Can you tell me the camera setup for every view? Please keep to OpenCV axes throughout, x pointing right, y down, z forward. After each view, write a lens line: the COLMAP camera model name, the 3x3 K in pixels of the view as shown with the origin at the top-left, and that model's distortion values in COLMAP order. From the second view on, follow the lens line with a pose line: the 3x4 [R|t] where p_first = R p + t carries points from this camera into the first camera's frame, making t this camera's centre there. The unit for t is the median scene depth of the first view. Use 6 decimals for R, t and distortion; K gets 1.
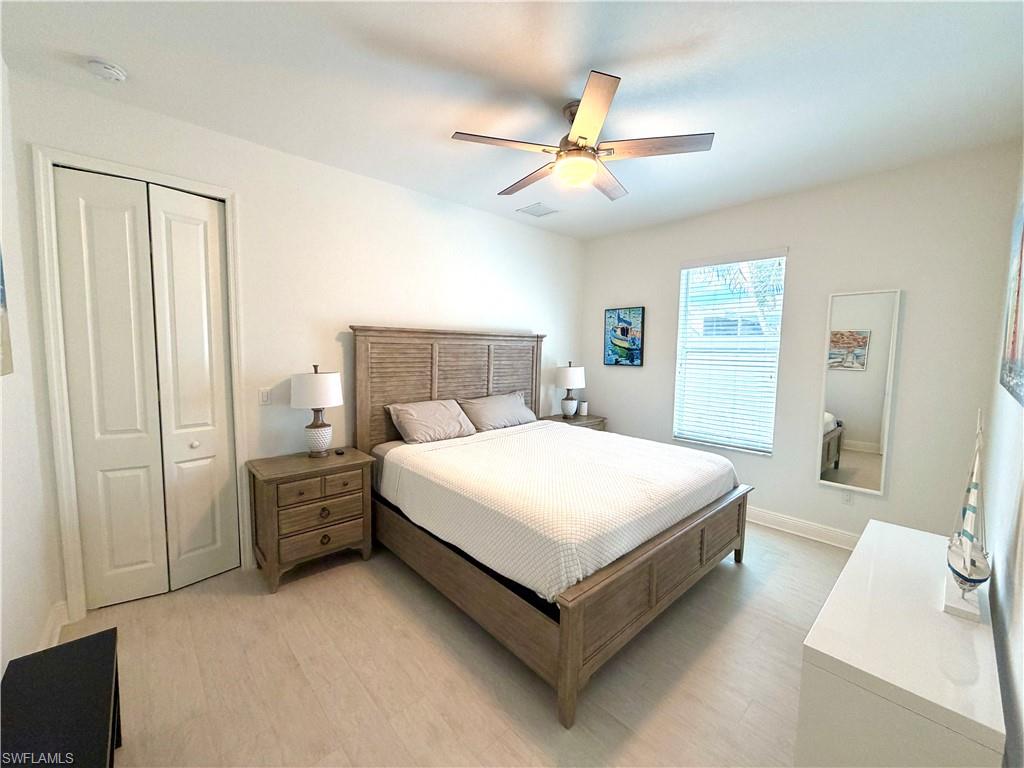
lens RADIAL K [[399.7, 0, 512.0], [0, 399.7, 384.0], [0, 0, 1]] dist [-0.002248, -0.000121]
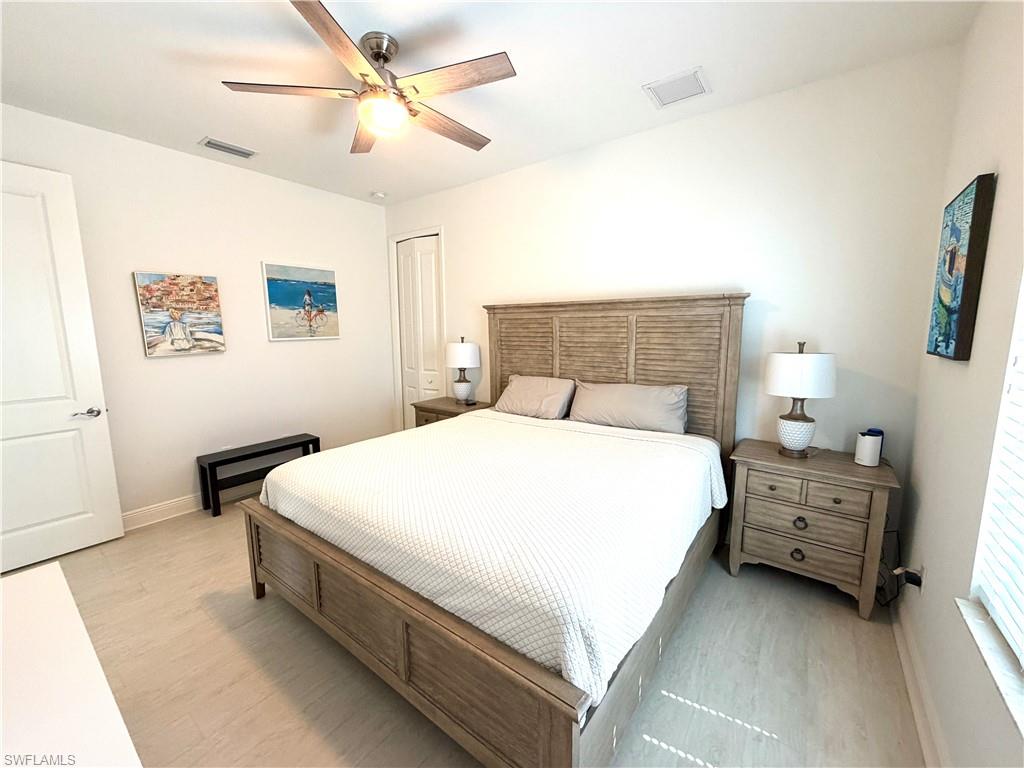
lens RADIAL K [[411.6, 0, 509.1], [0, 411.6, 382.0], [0, 0, 1]] dist [0.003211, 0.000050]
pose [[0.178677, 0.116673, -0.976966, 0.744429], [-0.077622, 0.991521, 0.104215, -0.042652], [0.980841, 0.057214, 0.186218, 0.719615]]
